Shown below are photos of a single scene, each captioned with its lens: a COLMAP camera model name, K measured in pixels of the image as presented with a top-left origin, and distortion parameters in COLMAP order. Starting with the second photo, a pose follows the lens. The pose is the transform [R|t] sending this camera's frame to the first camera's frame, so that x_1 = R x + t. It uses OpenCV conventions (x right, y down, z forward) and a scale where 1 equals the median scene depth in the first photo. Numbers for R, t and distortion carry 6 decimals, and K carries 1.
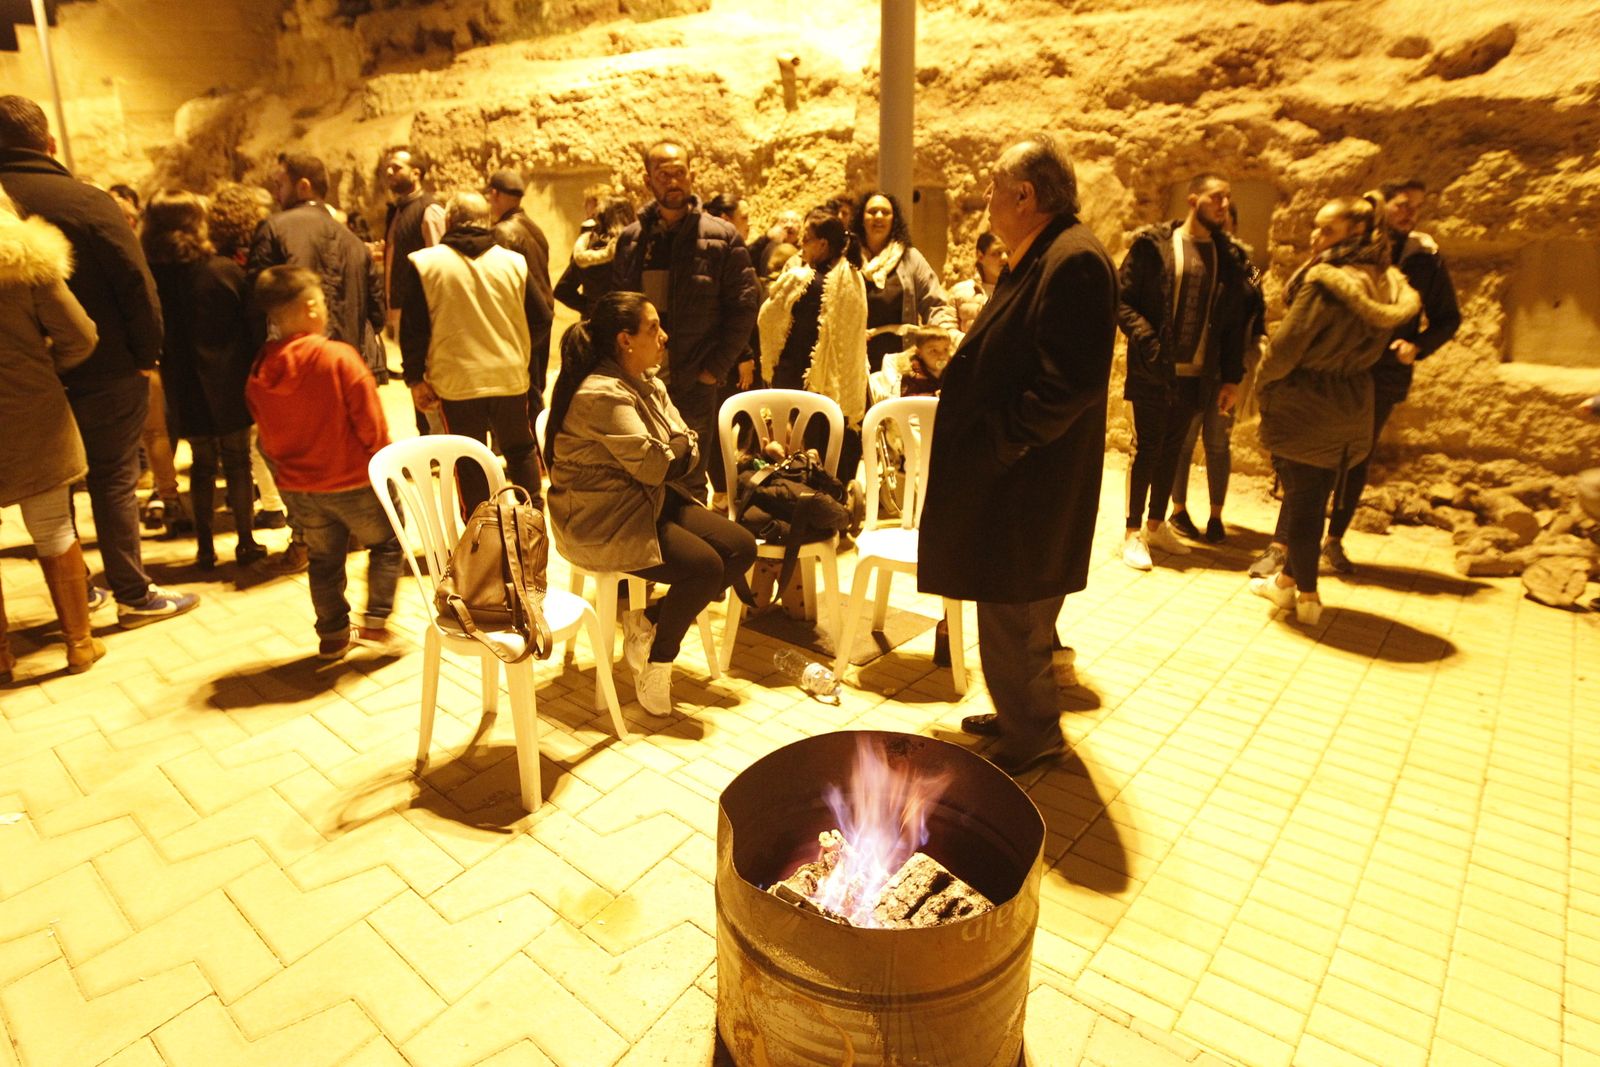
lens RADIAL K [[941.8, 0, 798.3], [0, 941.8, 537.4], [0, 0, 1]] dist [-0.054914, 0.023811]
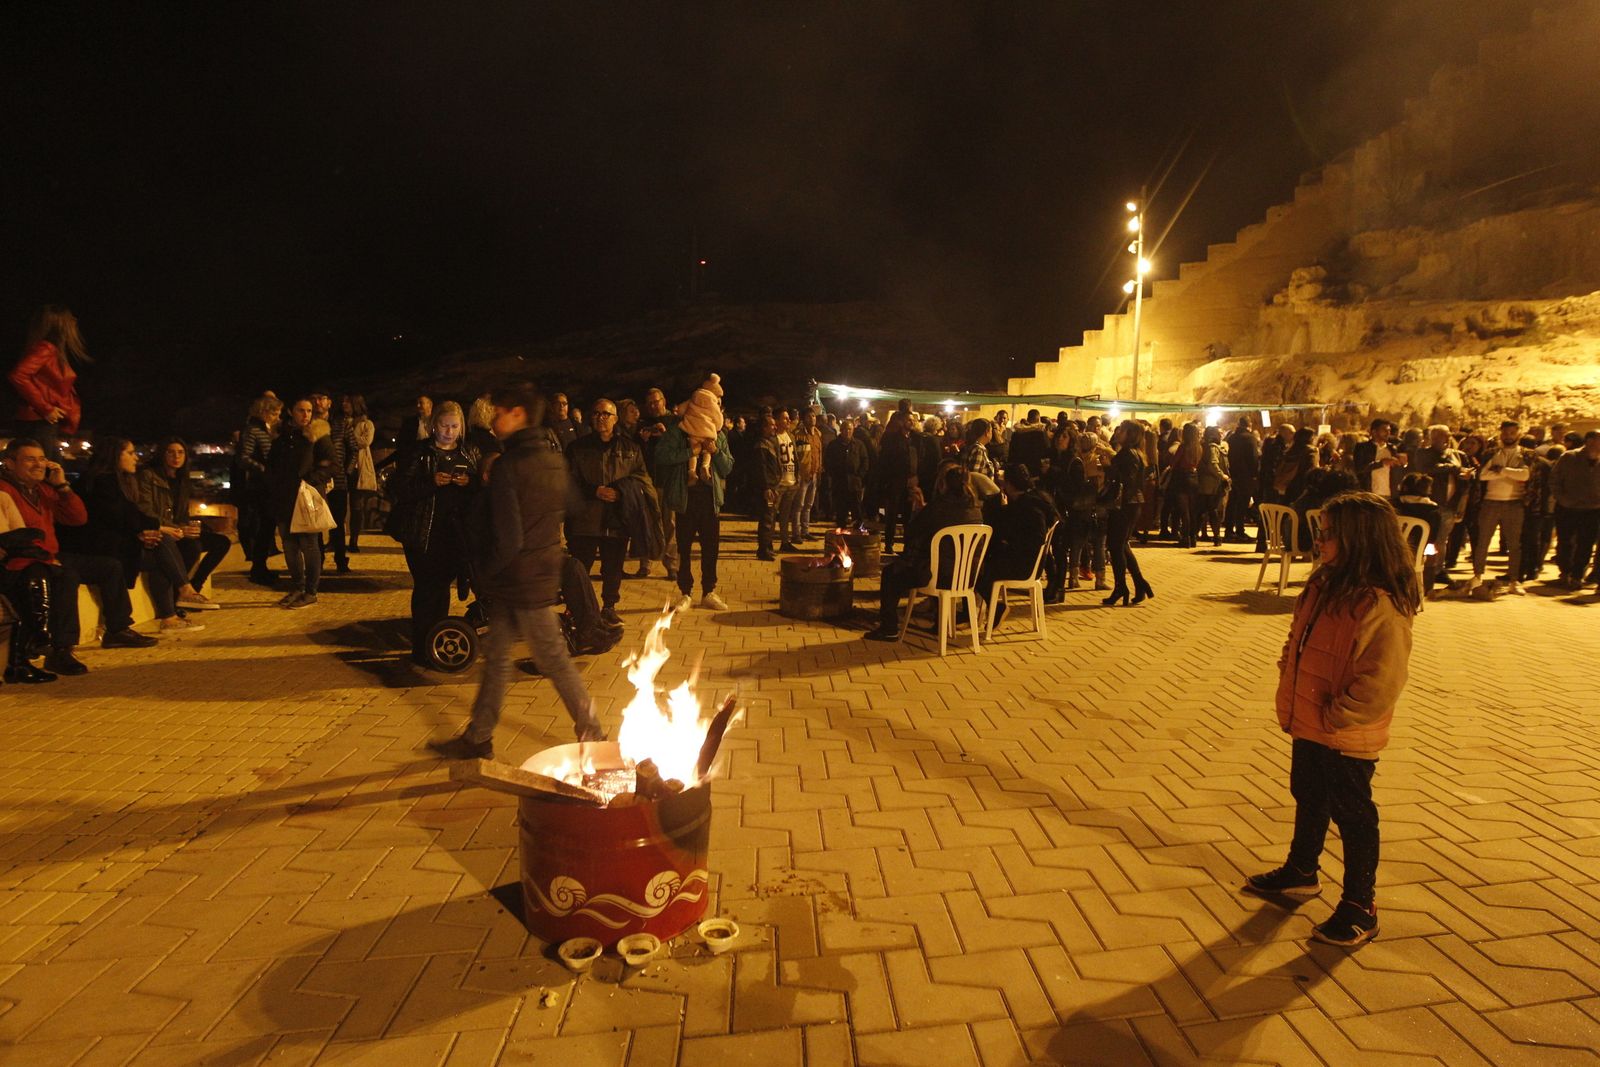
lens RADIAL K [[941.8, 0, 798.3], [0, 941.8, 537.4], [0, 0, 1]] dist [-0.054914, 0.023811]
pose [[0.688605, 0.085155, -0.720119, 0.055093], [-0.231804, 0.966823, -0.107331, 0.521835], [0.687088, 0.240835, 0.685499, -1.674655]]
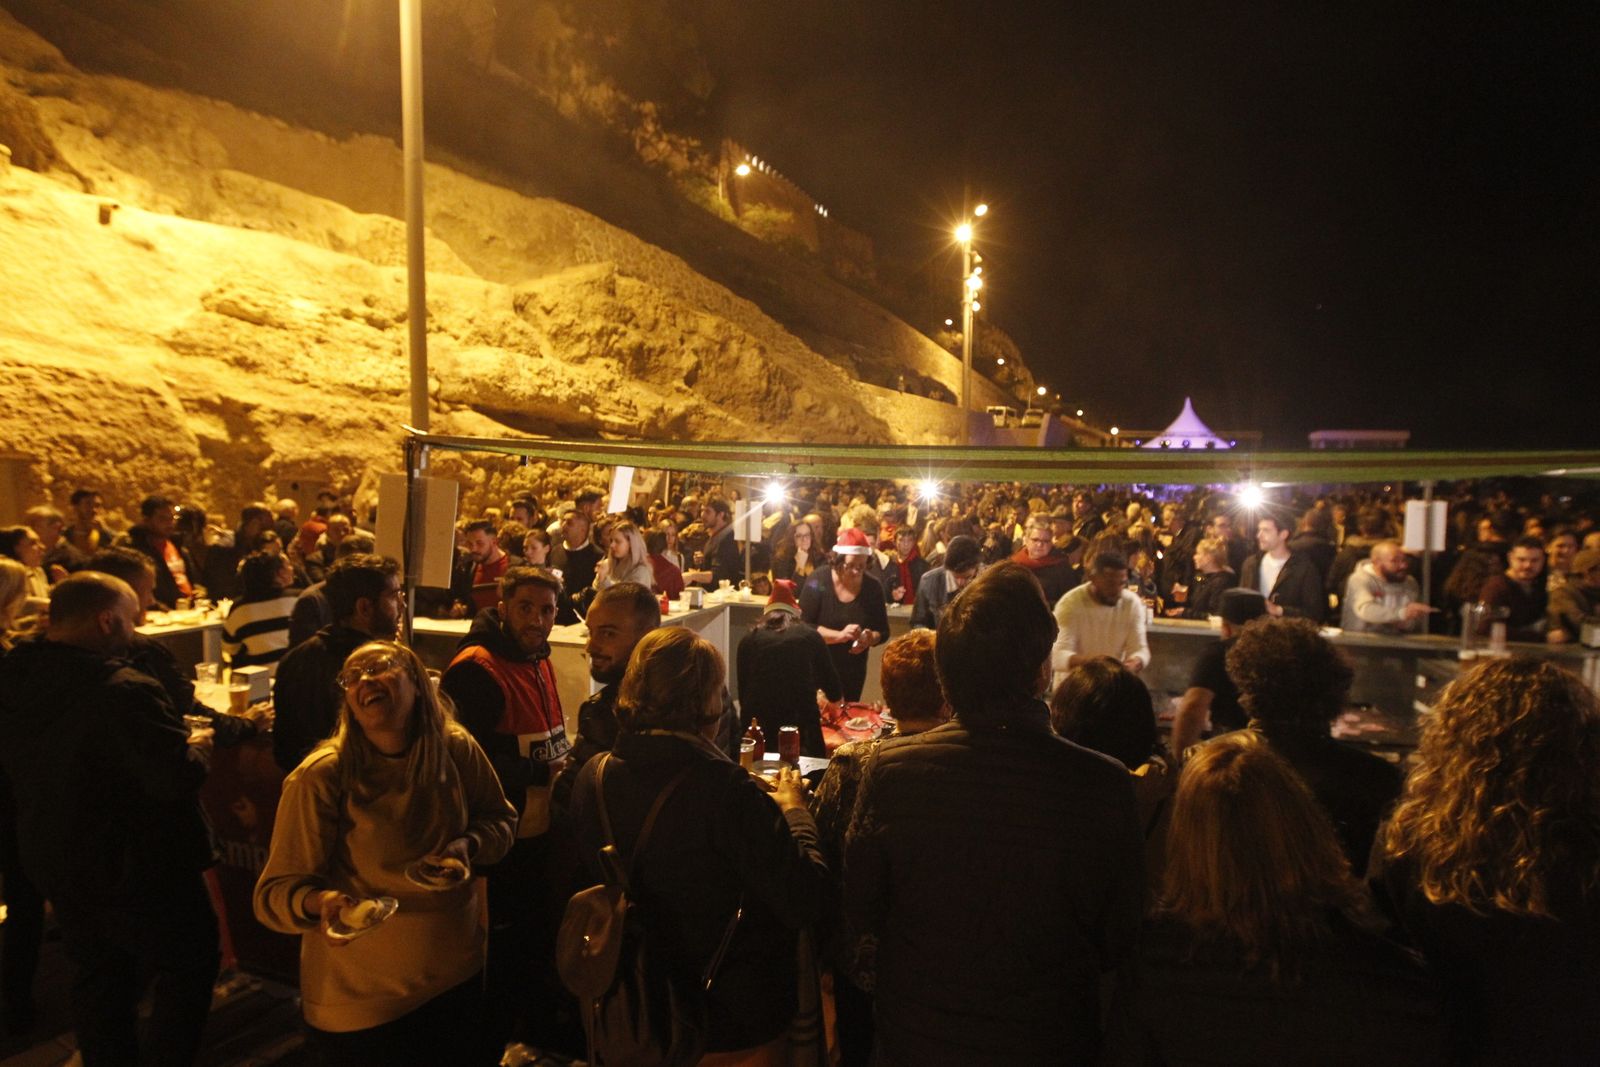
lens RADIAL K [[941.8, 0, 798.3], [0, 941.8, 537.4], [0, 0, 1]] dist [-0.054914, 0.023811]
pose [[-0.355394, -0.085029, 0.930841, -1.469366], [0.262489, 0.946702, 0.186696, -0.311785], [-0.897103, 0.310686, -0.314133, 0.668585]]
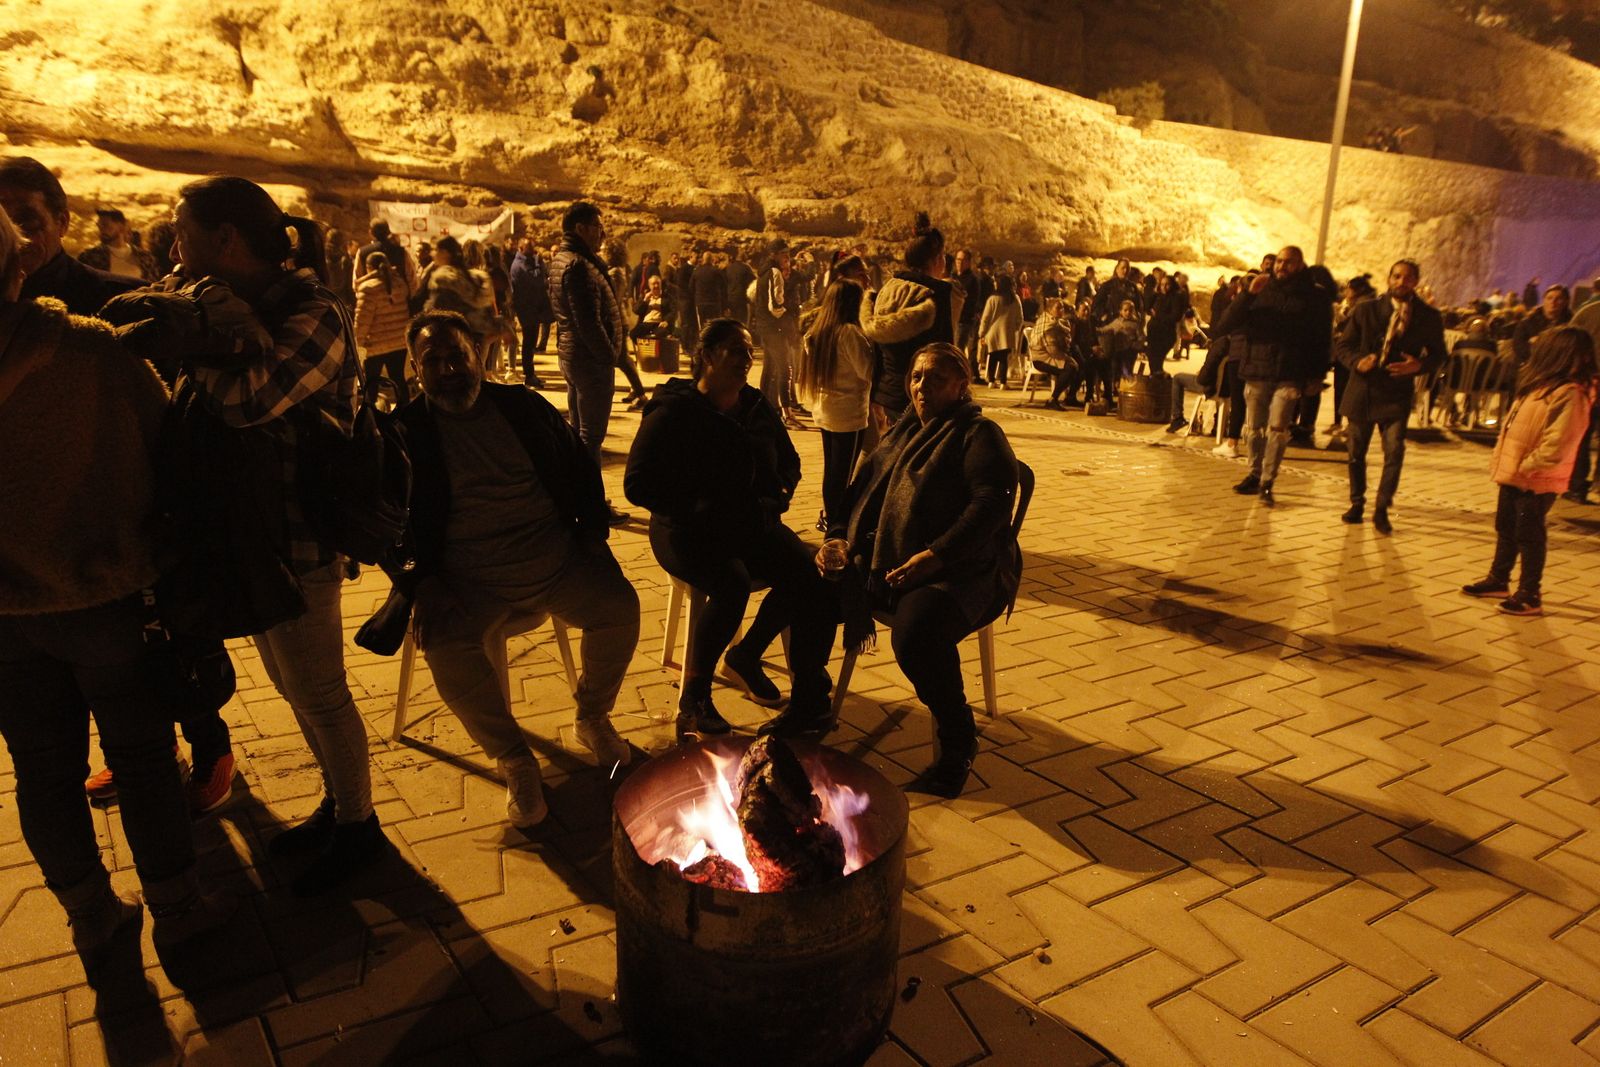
lens RADIAL K [[942.4, 0, 800.0], [0, 942.4, 533.5], [0, 0, 1]] dist [-0.047749, 0.018029]
pose [[0.332480, -0.260365, 0.906459, -0.760310], [0.256829, 0.949808, 0.178614, 0.343075], [-0.907467, 0.173419, 0.382661, -1.135127]]
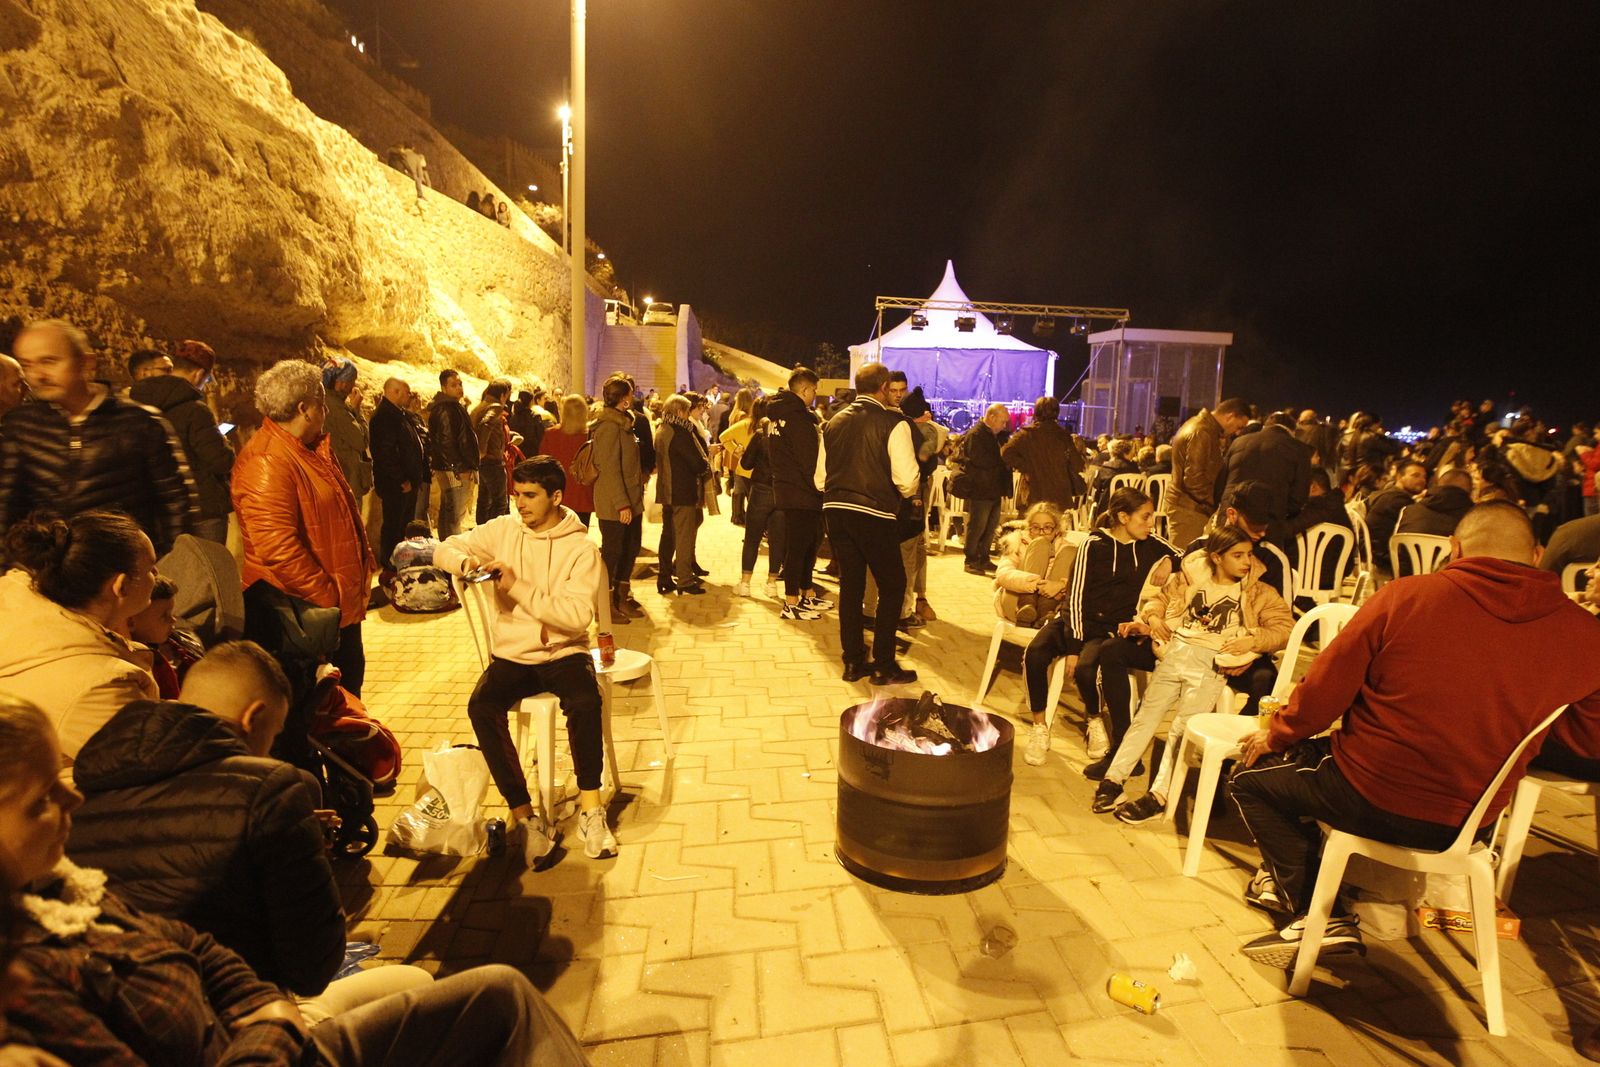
lens RADIAL K [[941.8, 0, 798.3], [0, 941.8, 537.4], [0, 0, 1]] dist [-0.054914, 0.023811]
pose [[-0.711392, -0.126822, 0.691258, 0.918119], [0.174877, 0.920704, 0.348888, 0.199029], [-0.680690, 0.369081, -0.632803, -0.589055]]
